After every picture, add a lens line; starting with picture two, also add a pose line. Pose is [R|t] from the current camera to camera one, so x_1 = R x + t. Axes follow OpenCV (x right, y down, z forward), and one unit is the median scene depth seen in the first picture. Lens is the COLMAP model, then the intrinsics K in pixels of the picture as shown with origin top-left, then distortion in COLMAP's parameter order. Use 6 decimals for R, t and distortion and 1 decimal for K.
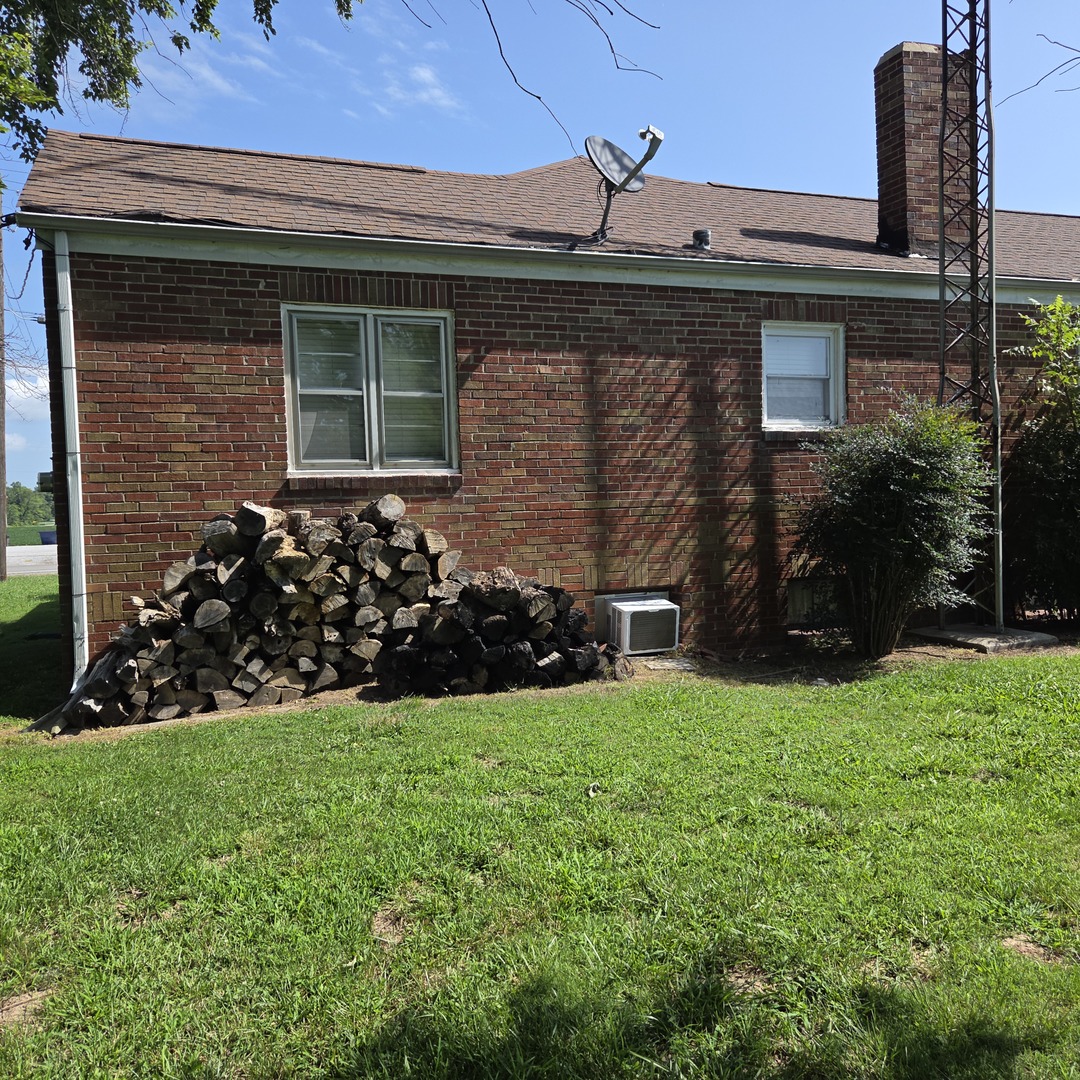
lens RADIAL K [[987.3, 0, 540.0], [0, 987.3, 540.0], [0, 0, 1]] dist [0.097503, -0.077367]
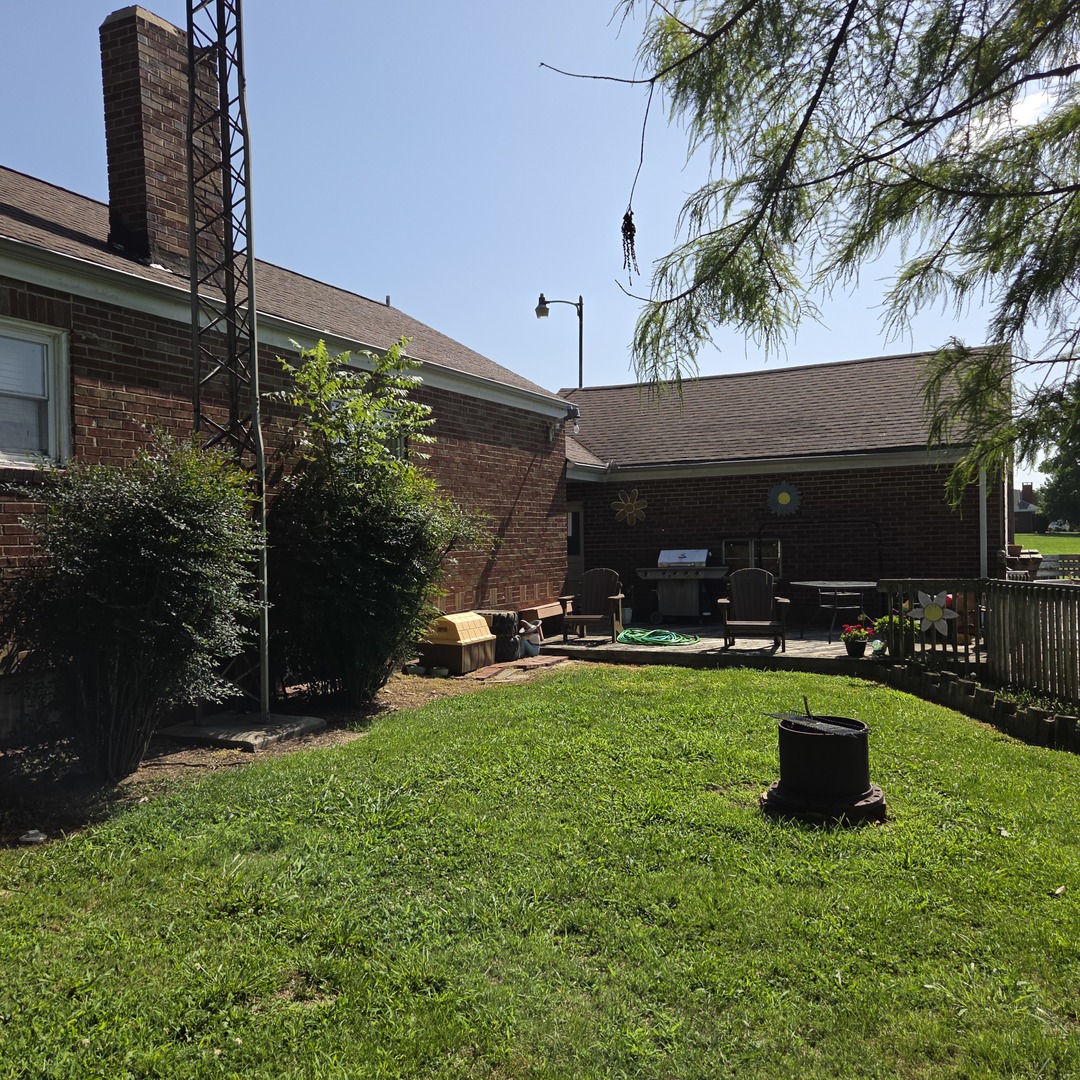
lens RADIAL K [[976.6, 0, 555.8], [0, 976.6, 540.3], [0, 0, 1]] dist [0.077417, -0.064773]
pose [[0.724321, 0.015865, 0.689280, 0.059802], [0.021989, 0.998695, -0.046094, -0.016911], [-0.689112, 0.048543, 0.723027, 0.221360]]
